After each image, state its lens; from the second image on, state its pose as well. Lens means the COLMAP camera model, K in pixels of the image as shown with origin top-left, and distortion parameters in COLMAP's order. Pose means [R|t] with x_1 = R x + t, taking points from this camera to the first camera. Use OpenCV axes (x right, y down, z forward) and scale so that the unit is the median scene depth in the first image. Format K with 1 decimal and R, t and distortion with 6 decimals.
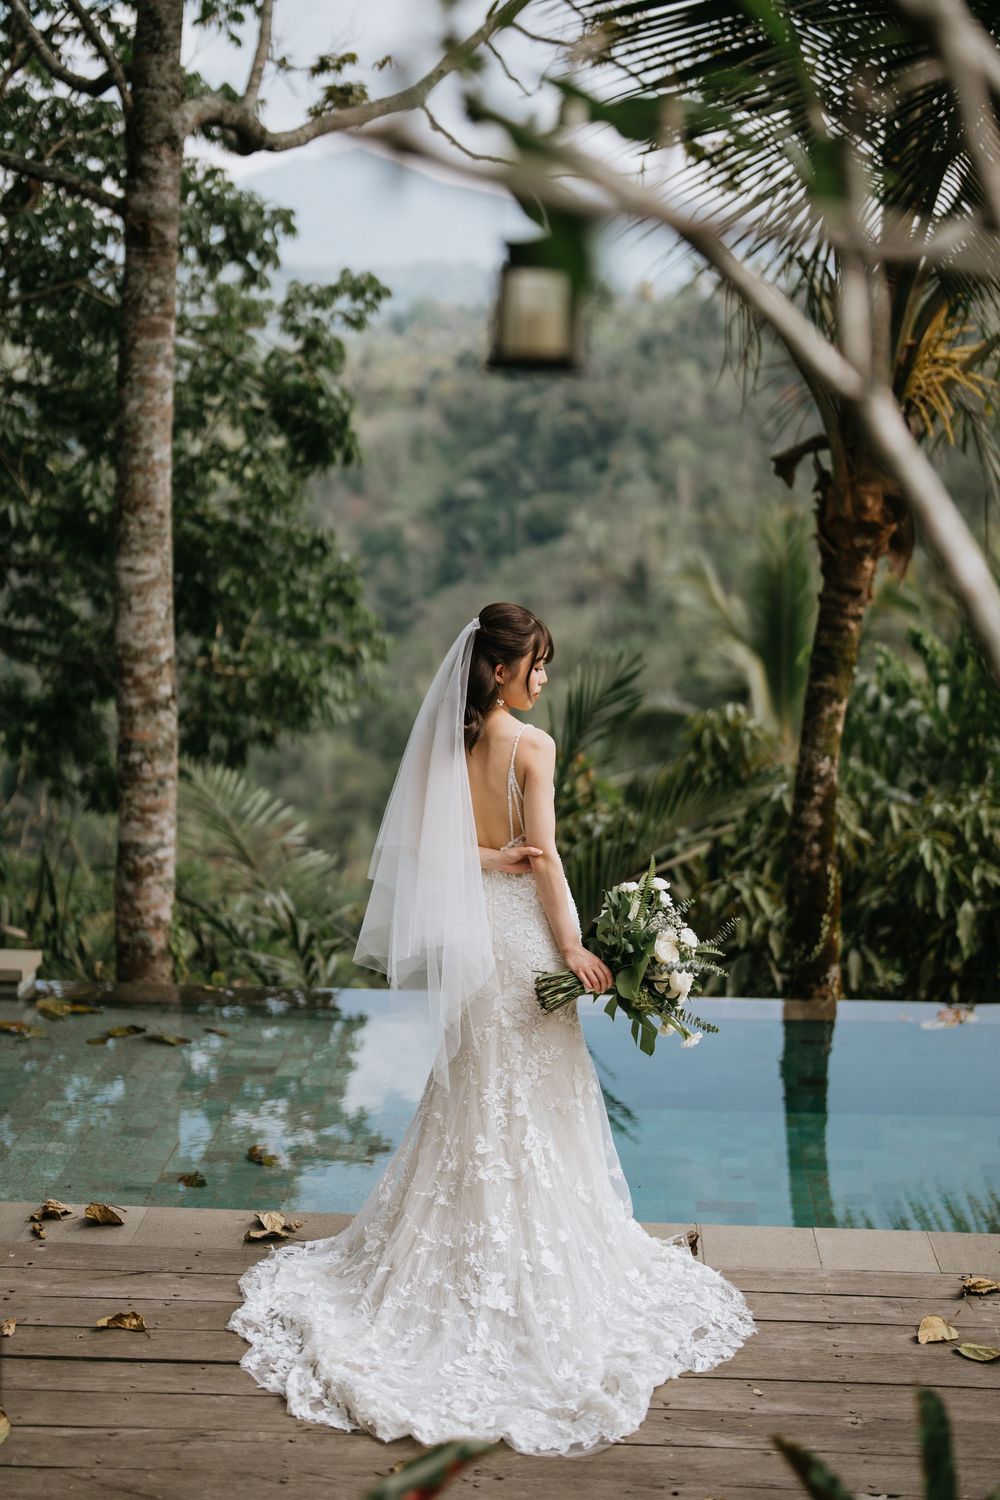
lens RADIAL K [[2340.0, 0, 500.0], [0, 2340.0, 750.0], [0, 0, 1]] dist [-0.208158, 1.209723]
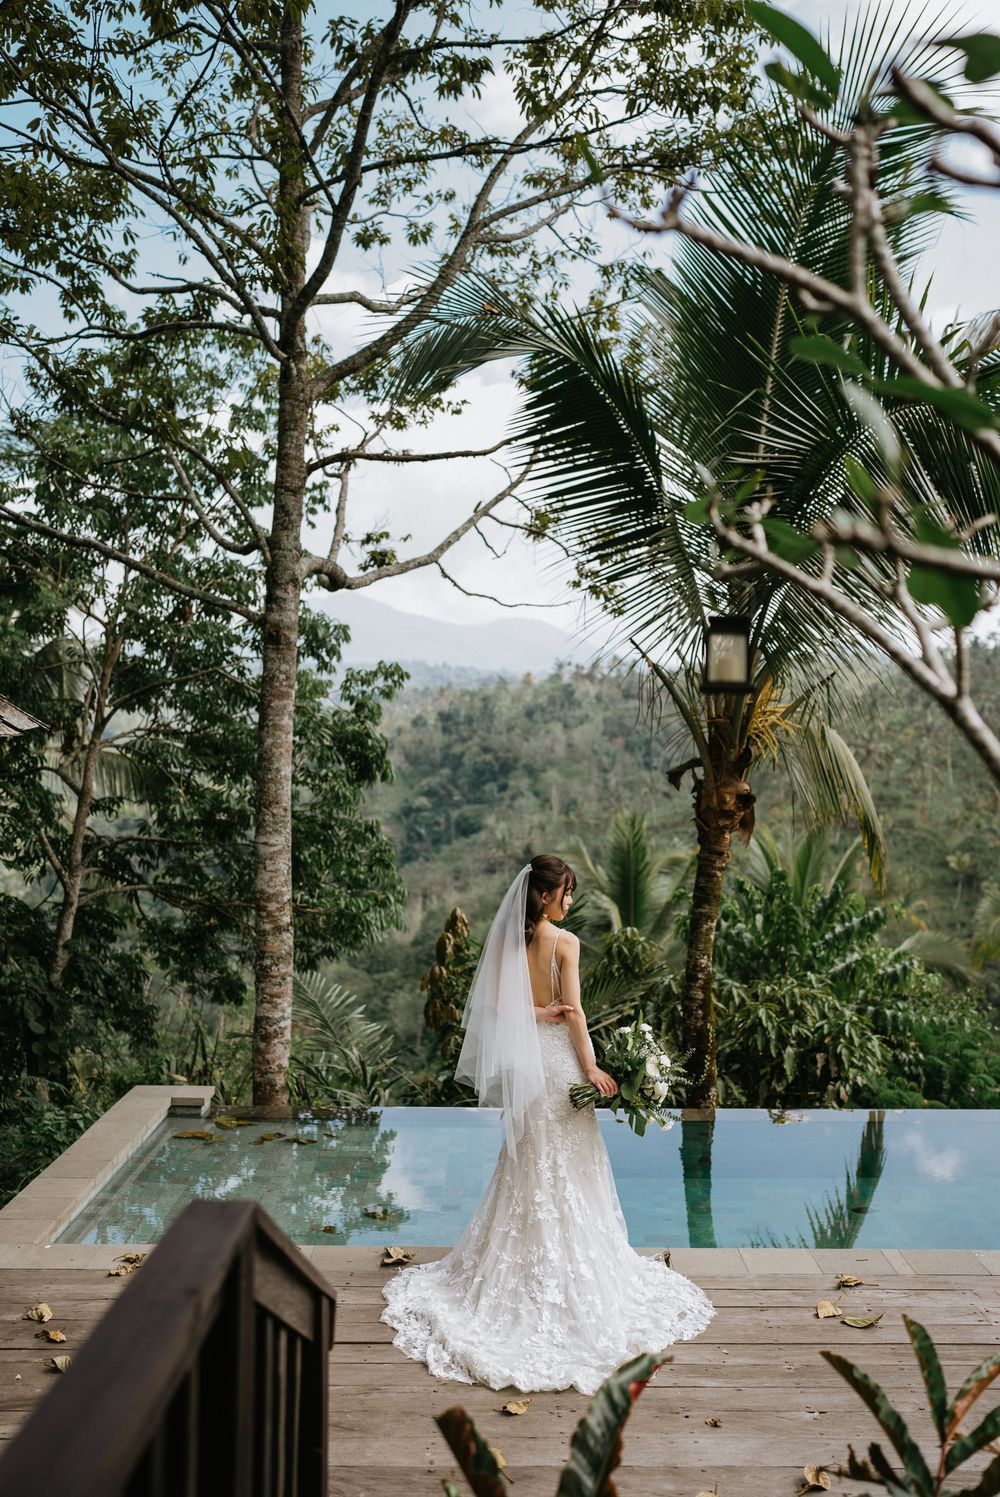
lens RADIAL K [[1477.0, 0, 500.0], [0, 1477.0, 748.5], [0, 0, 1]] dist [-0.079807, 0.130199]
pose [[0.997993, -0.003178, 0.063251, -0.095554], [0.012648, 0.988624, -0.149877, 0.017870], [-0.062056, 0.150376, 0.986679, -0.027718]]
